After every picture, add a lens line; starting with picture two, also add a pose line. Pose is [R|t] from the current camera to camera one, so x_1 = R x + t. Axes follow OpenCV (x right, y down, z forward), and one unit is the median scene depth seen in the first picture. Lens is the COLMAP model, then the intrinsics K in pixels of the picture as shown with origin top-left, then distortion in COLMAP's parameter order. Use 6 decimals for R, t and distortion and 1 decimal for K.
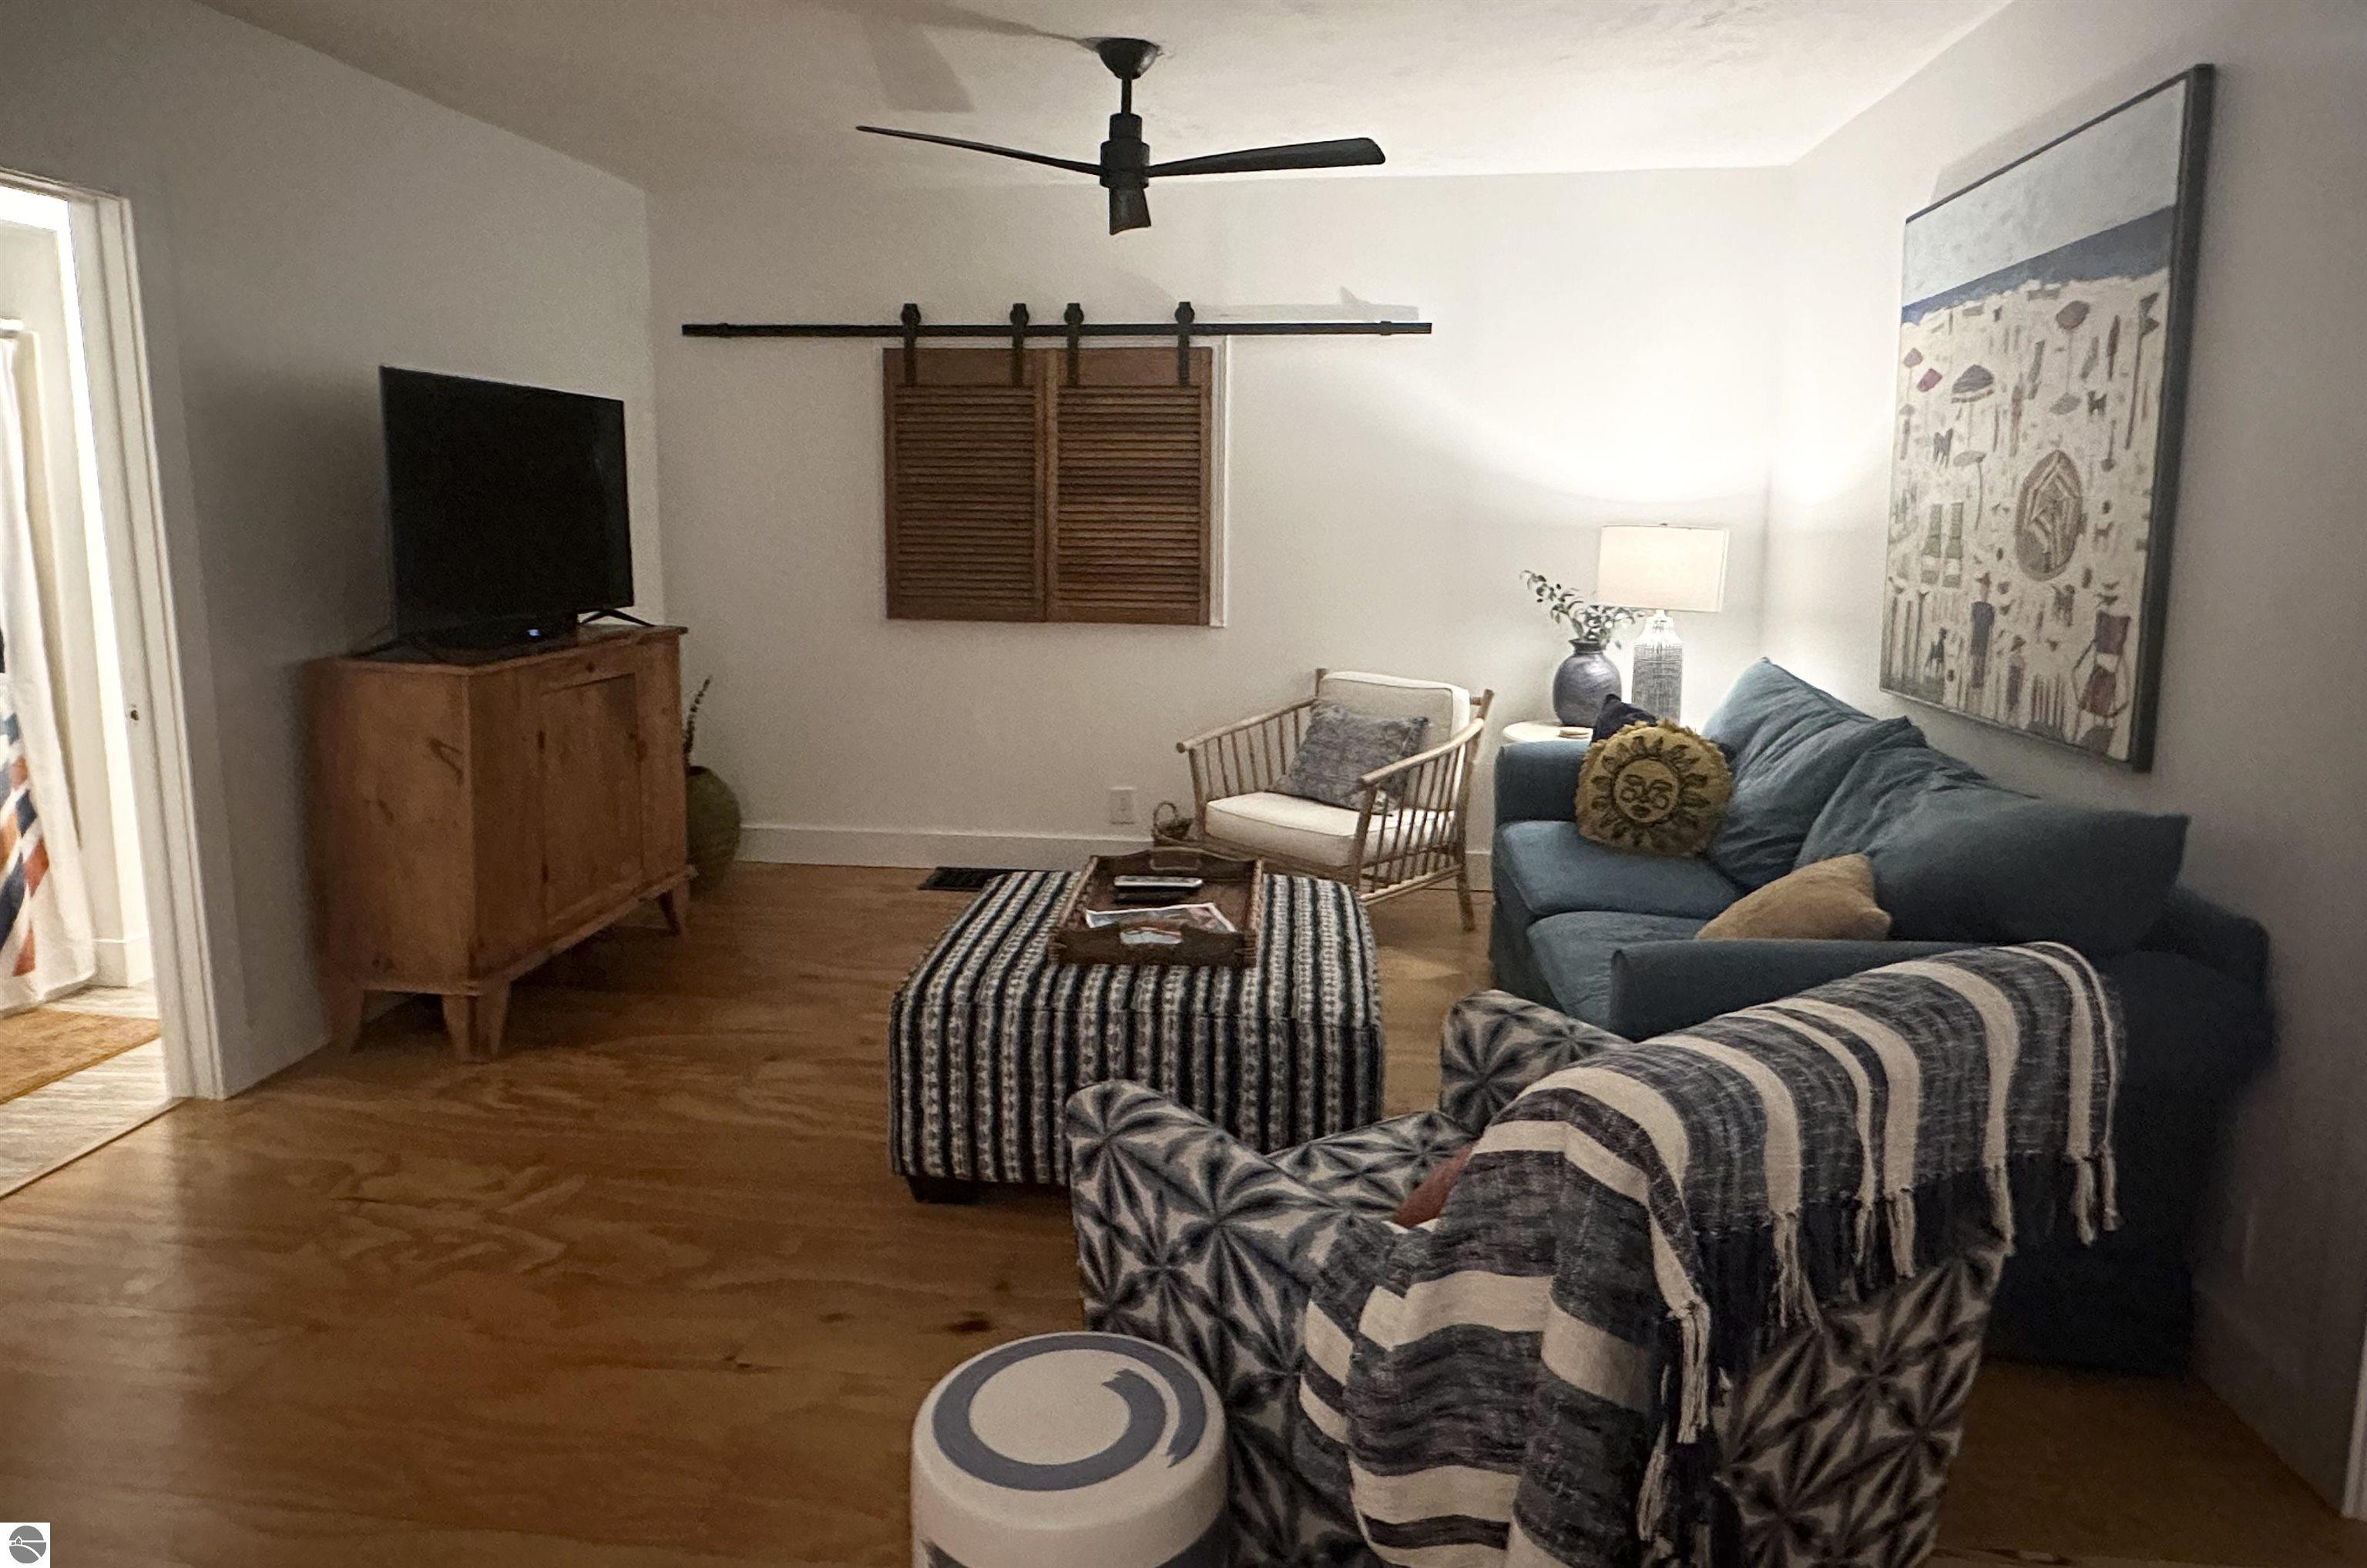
lens RADIAL K [[1407.6, 0, 1192.1], [0, 1407.6, 689.1], [0, 0, 1]] dist [-0.003634, 0.007849]
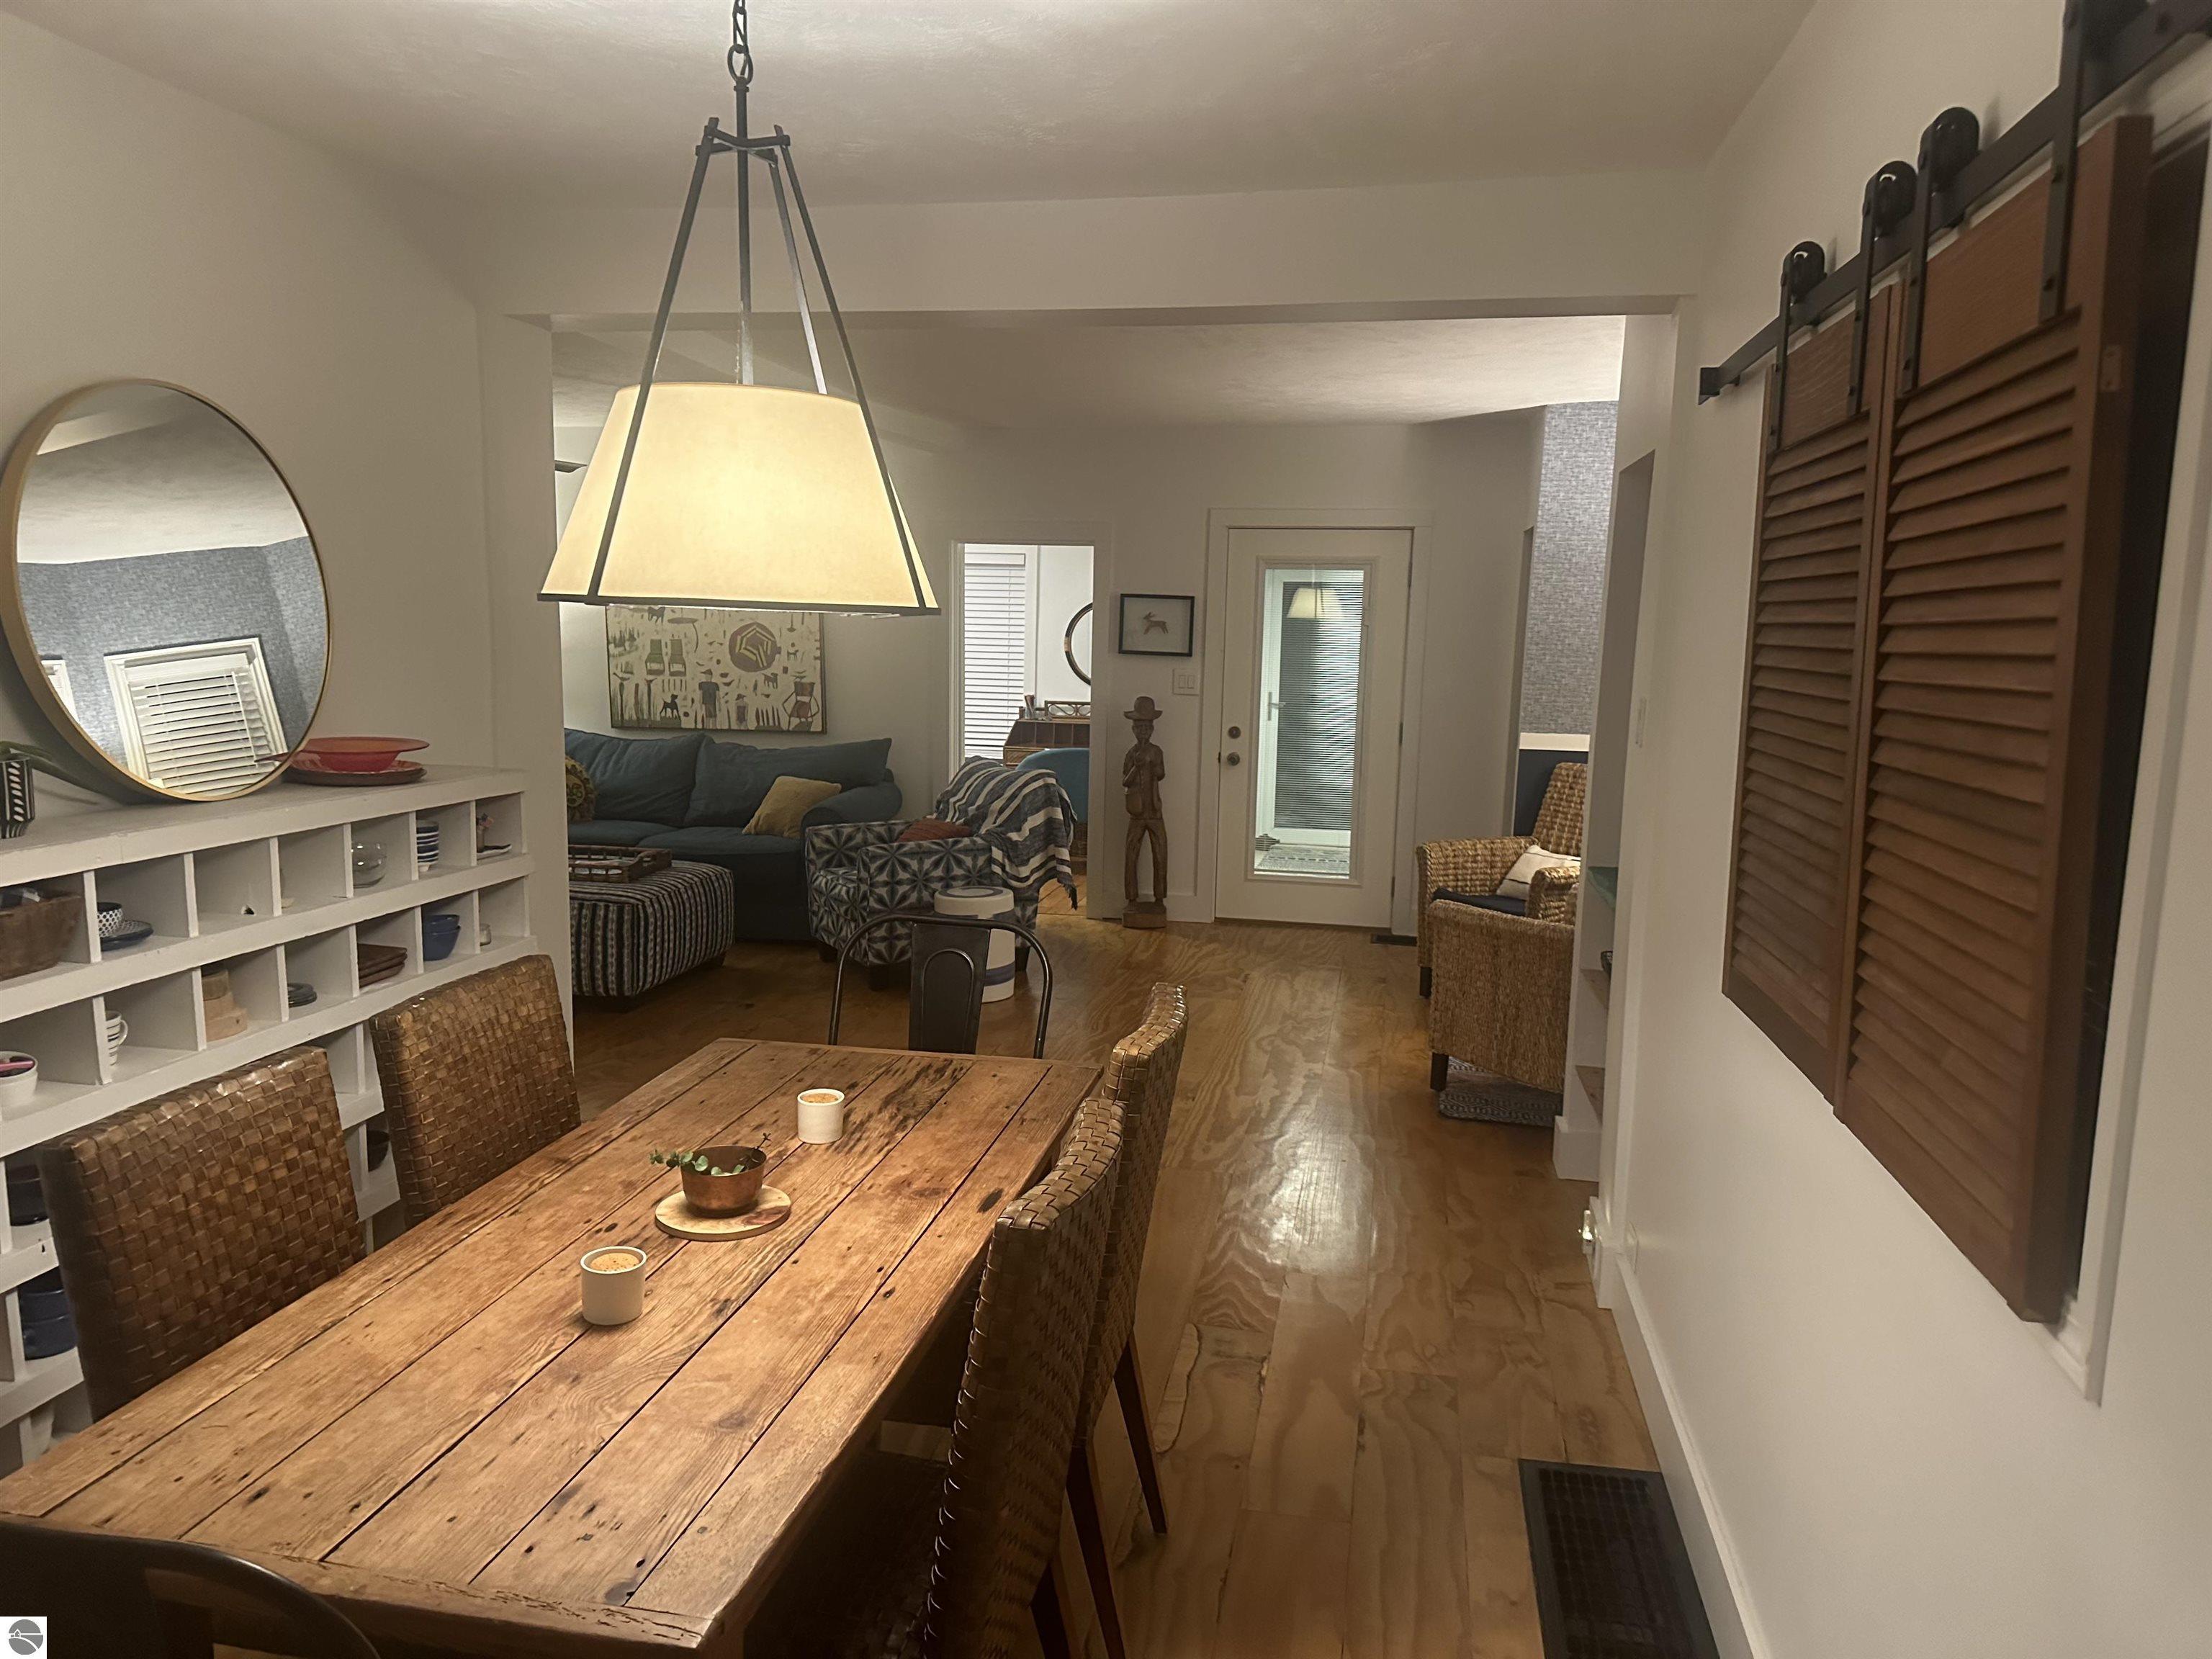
lens RADIAL K [[1548.5, 0, 1151.5], [0, 1548.5, 834.5], [0, 0, 1]] dist [0.083770, -0.095353]
pose [[0.041219, -0.145352, 0.988521, -2.214878], [0.109125, 0.984098, 0.140152, -0.101153], [-0.993173, 0.102096, 0.056425, 0.124977]]
